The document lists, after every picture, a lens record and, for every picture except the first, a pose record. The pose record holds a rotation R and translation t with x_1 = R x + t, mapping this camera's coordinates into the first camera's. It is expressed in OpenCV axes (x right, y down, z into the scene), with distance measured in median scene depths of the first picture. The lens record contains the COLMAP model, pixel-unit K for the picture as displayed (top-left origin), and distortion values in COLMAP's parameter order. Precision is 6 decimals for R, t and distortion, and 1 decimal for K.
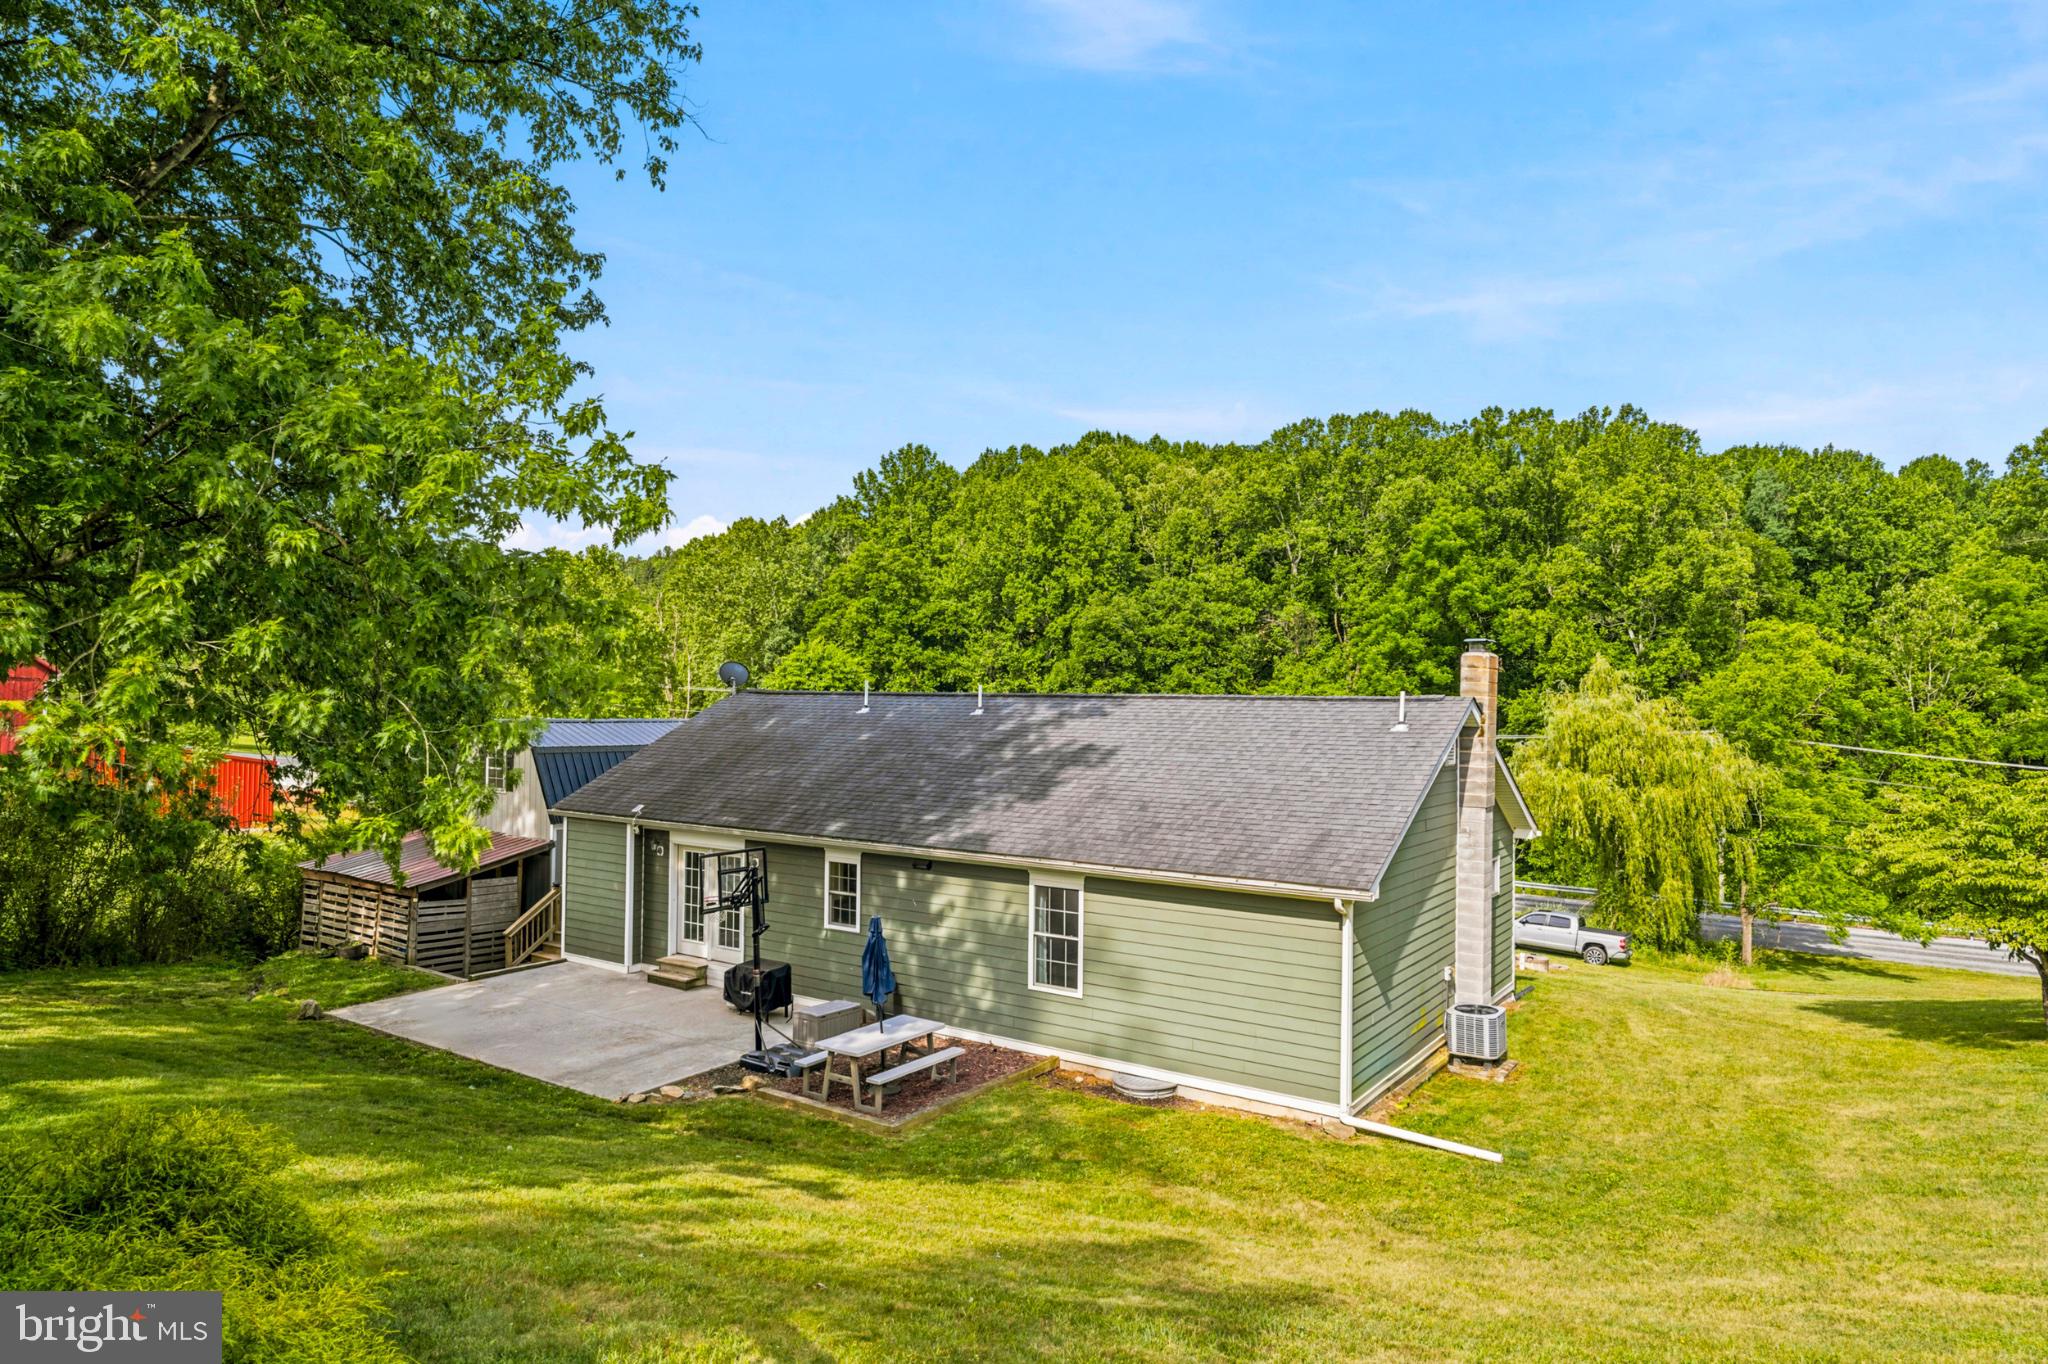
lens RADIAL K [[1213.0, 0, 1030.0], [0, 1213.0, 688.2], [0, 0, 1]] dist [0.003689, 0.000214]
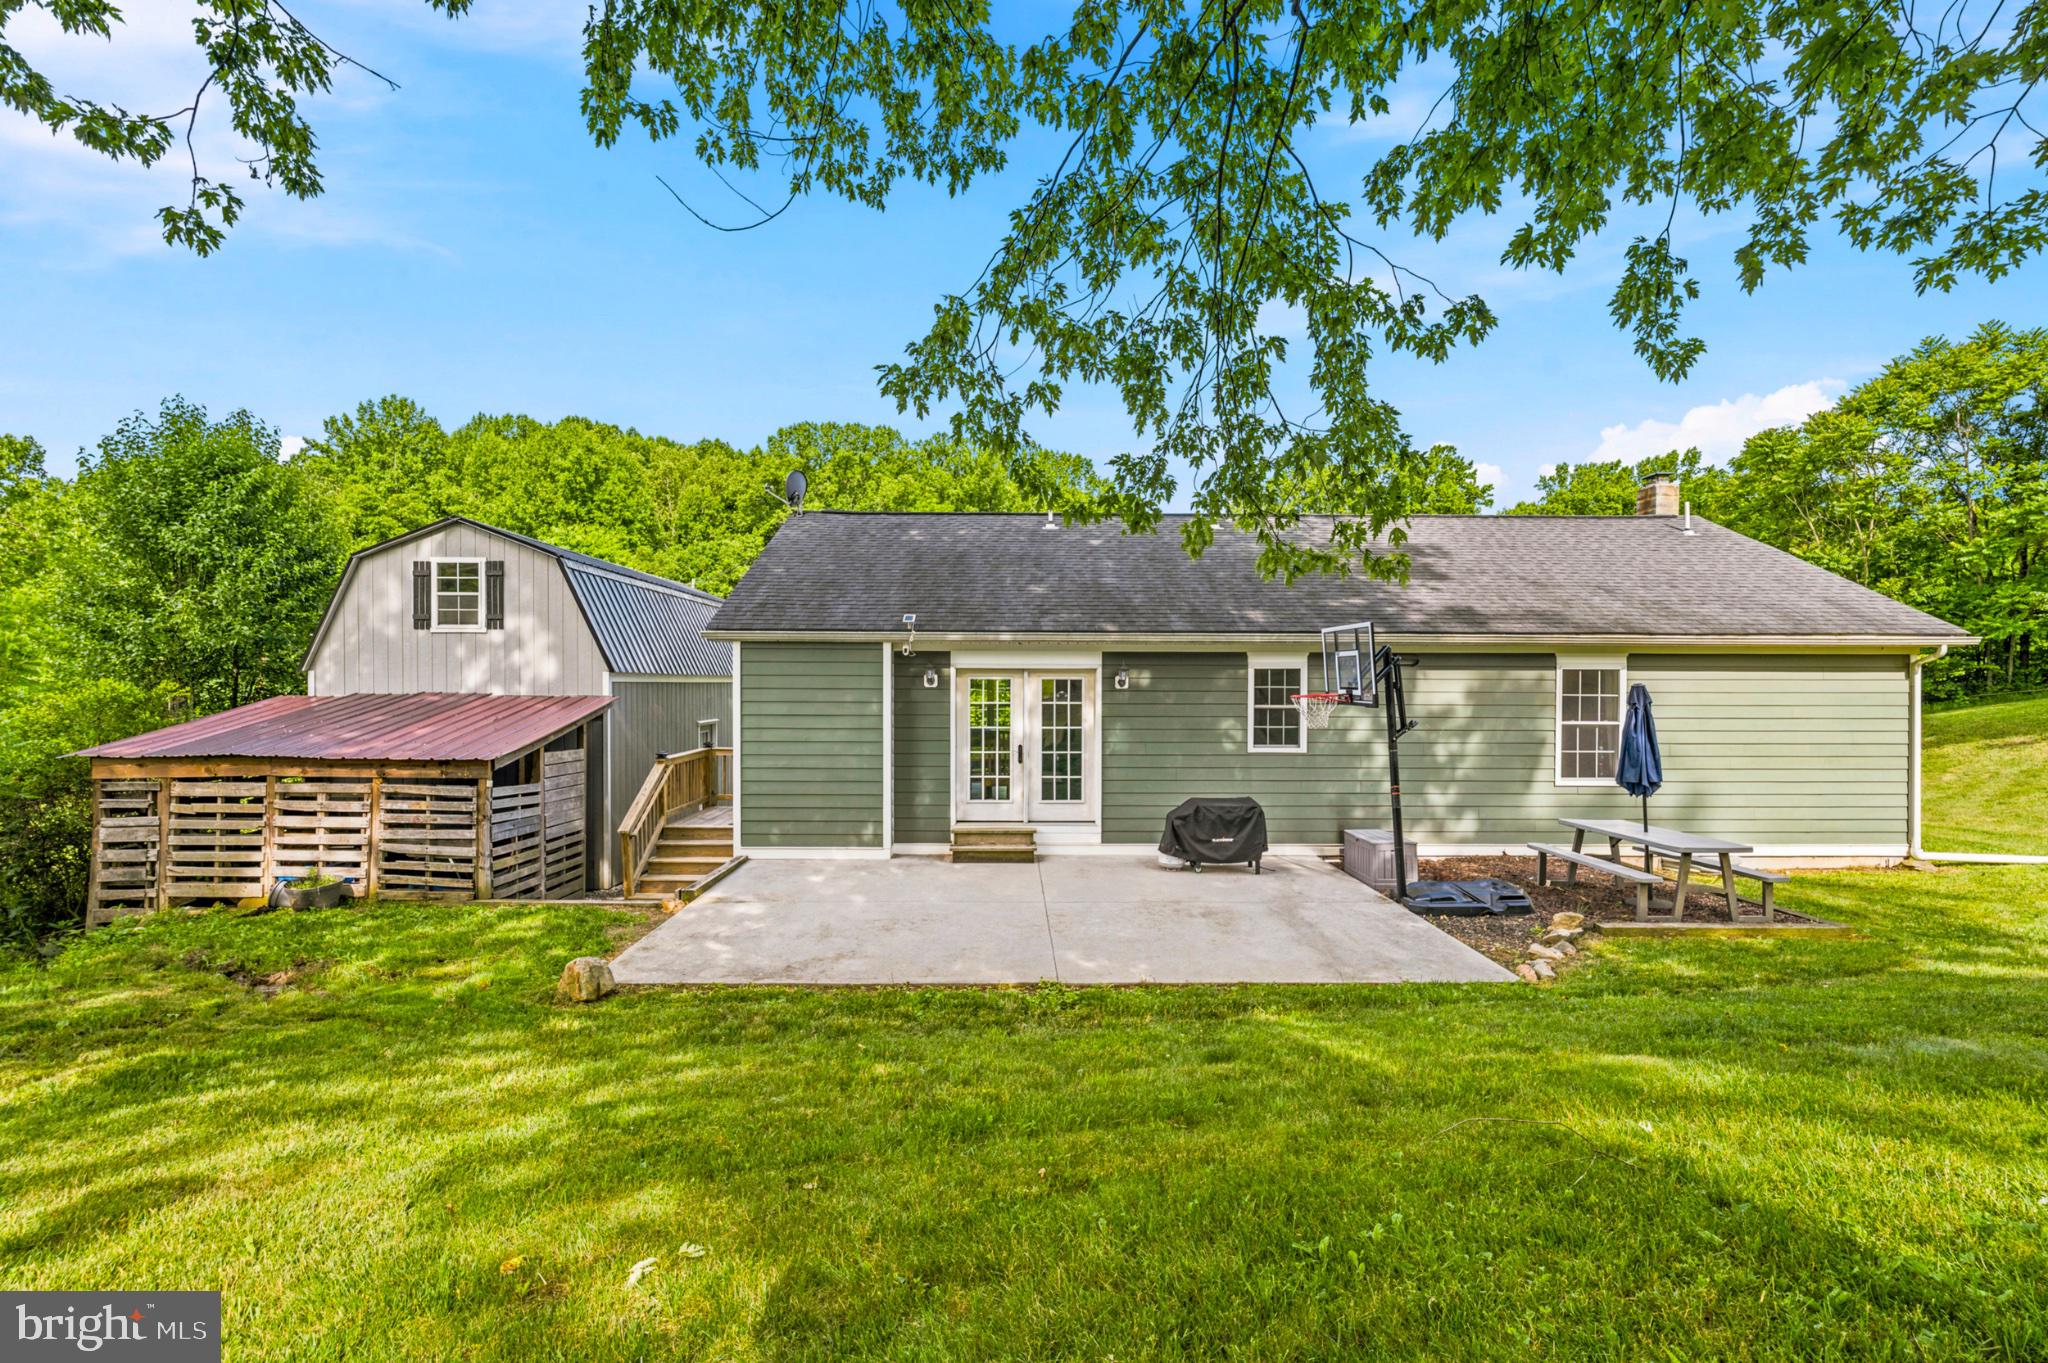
lens RADIAL K [[905.1, 0, 1026.4], [0, 905.1, 679.7], [0, 0, 1]] dist [-0.002156, -0.000208]
pose [[0.824222, -0.013593, 0.566103, -0.499665], [0.003703, 0.999820, 0.018617, 0.110898], [-0.566254, -0.013248, 0.824124, 0.477796]]
